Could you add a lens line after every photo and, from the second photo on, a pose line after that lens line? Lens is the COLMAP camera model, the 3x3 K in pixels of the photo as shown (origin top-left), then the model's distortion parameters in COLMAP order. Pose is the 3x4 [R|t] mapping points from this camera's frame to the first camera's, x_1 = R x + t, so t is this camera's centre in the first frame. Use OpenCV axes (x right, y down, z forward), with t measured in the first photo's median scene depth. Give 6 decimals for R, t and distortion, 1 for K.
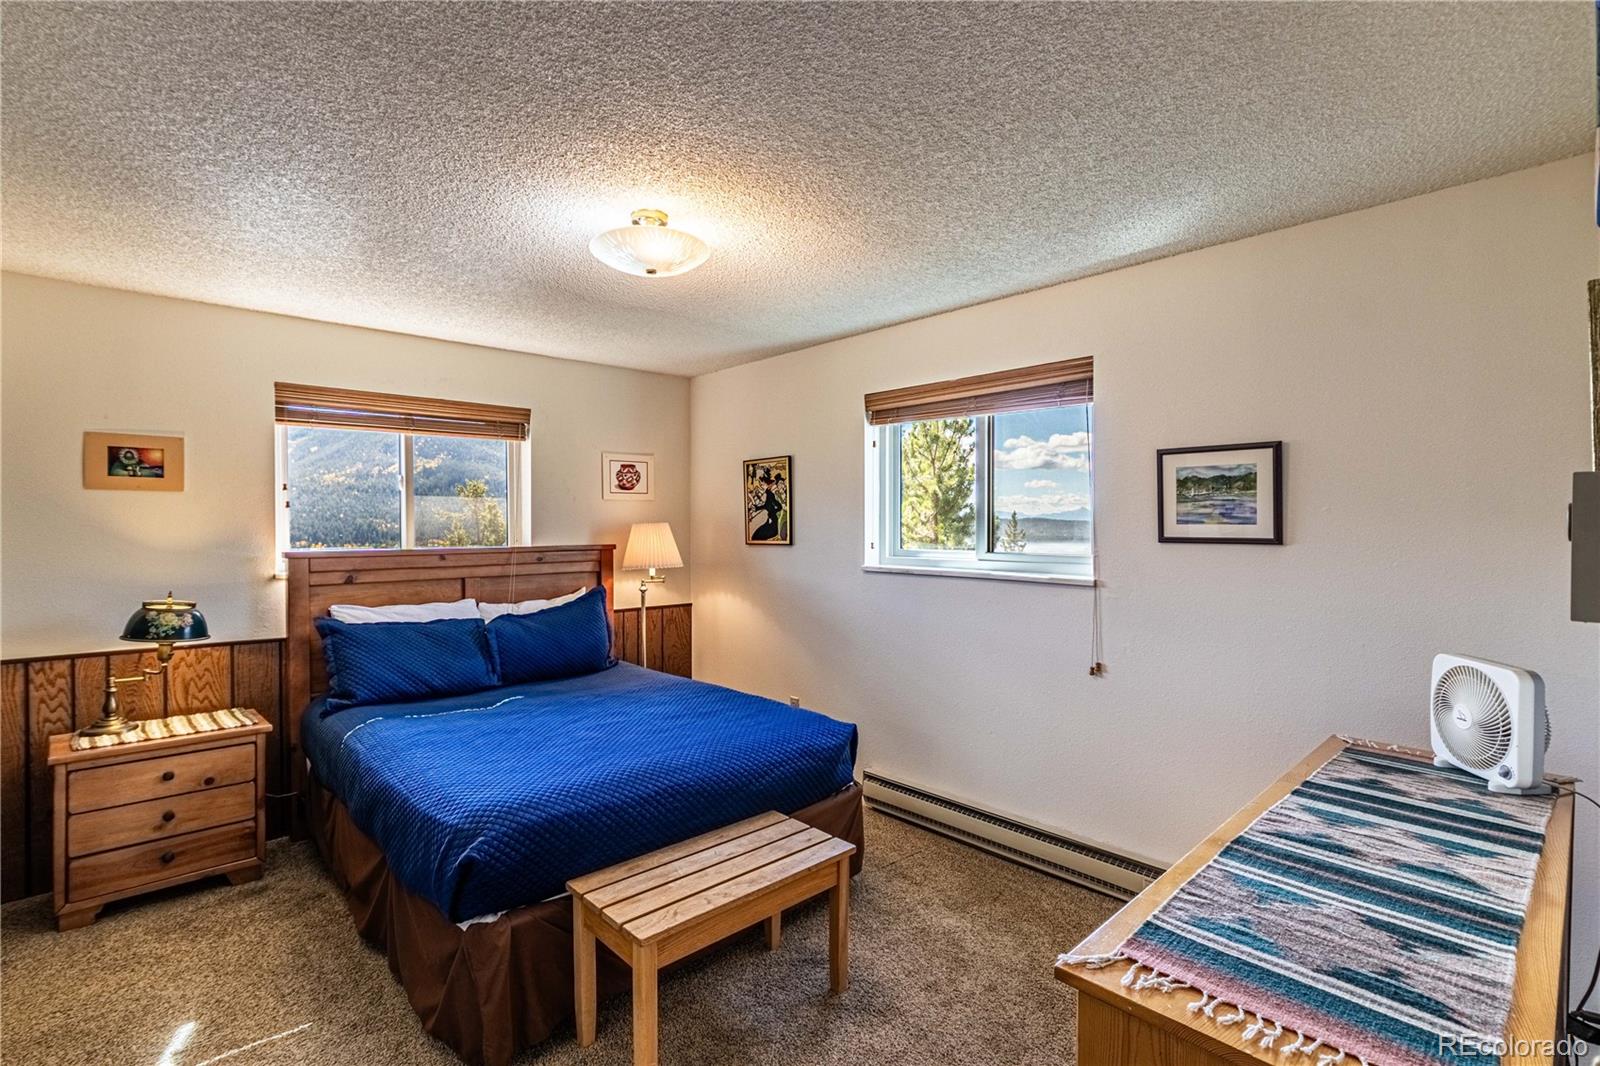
lens RADIAL K [[763.7, 0, 787.9], [0, 763.7, 531.1], [0, 0, 1]] dist [0.002887, -0.003300]
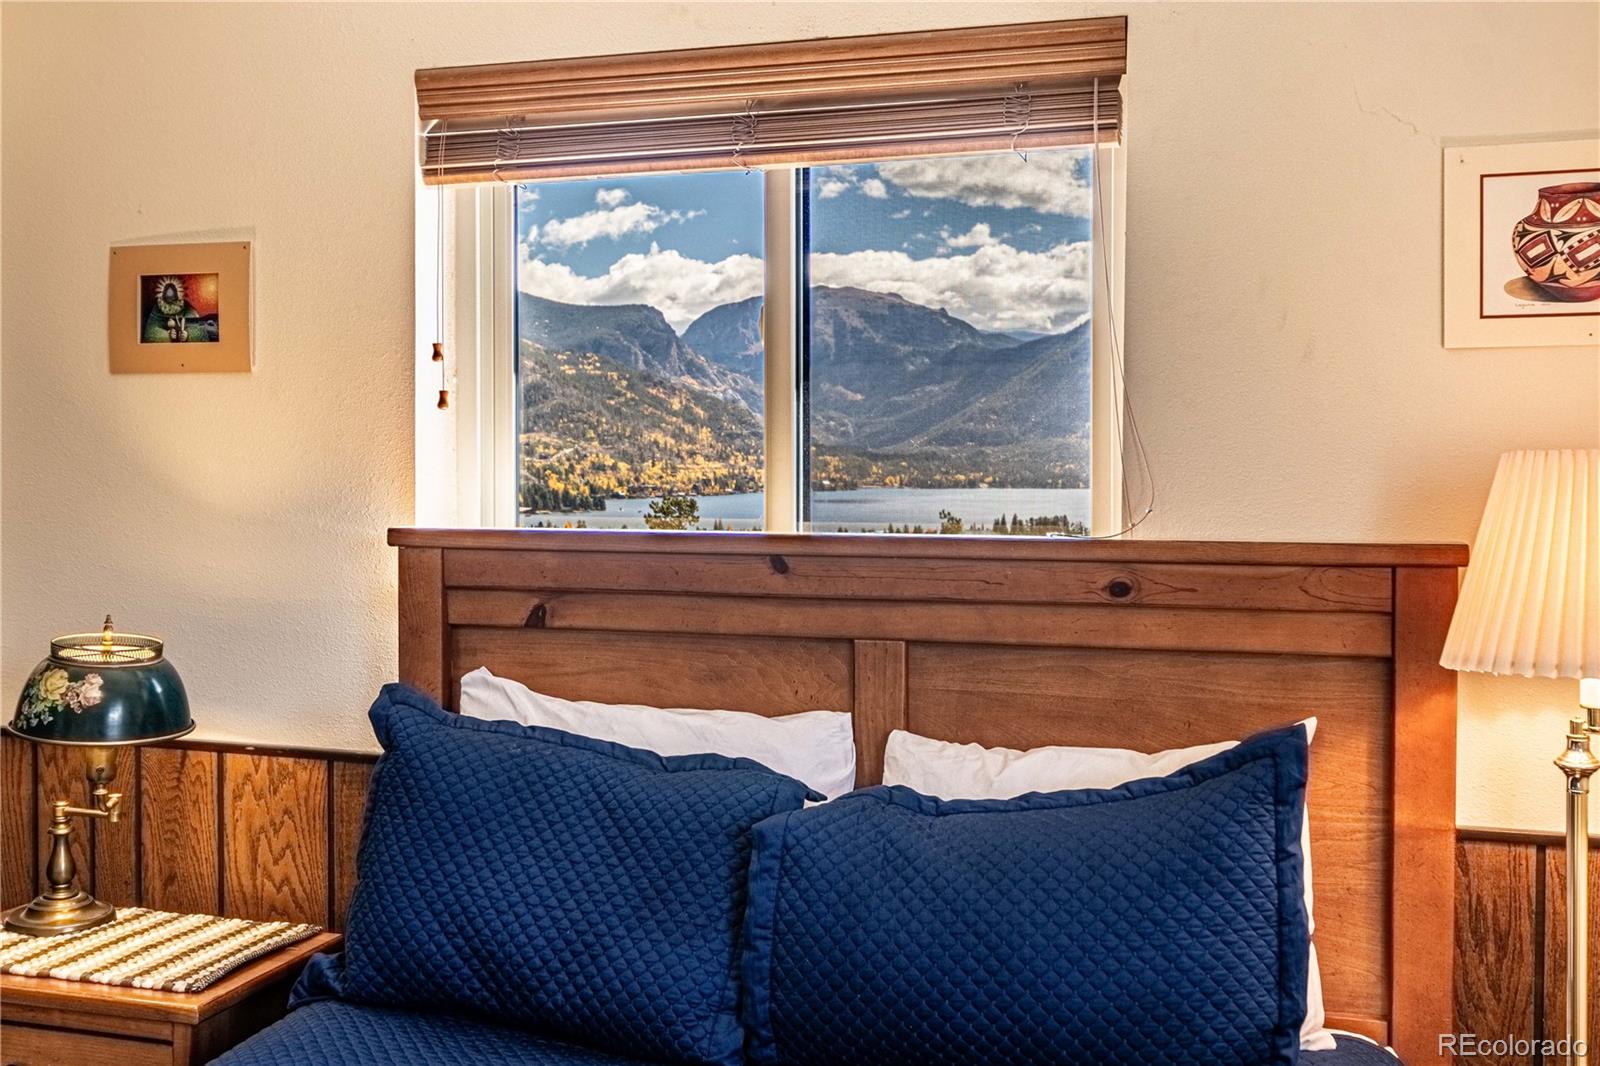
lens RADIAL K [[1620.9, 0, 832.8], [0, 1620.9, 525.0], [0, 0, 1]] dist [0.015371, 0.000000]
pose [[0.506521, 0.037101, -0.861429, 0.123354], [-0.011861, 0.999279, 0.036064, -0.005161], [0.862146, -0.008050, 0.506596, 0.815756]]
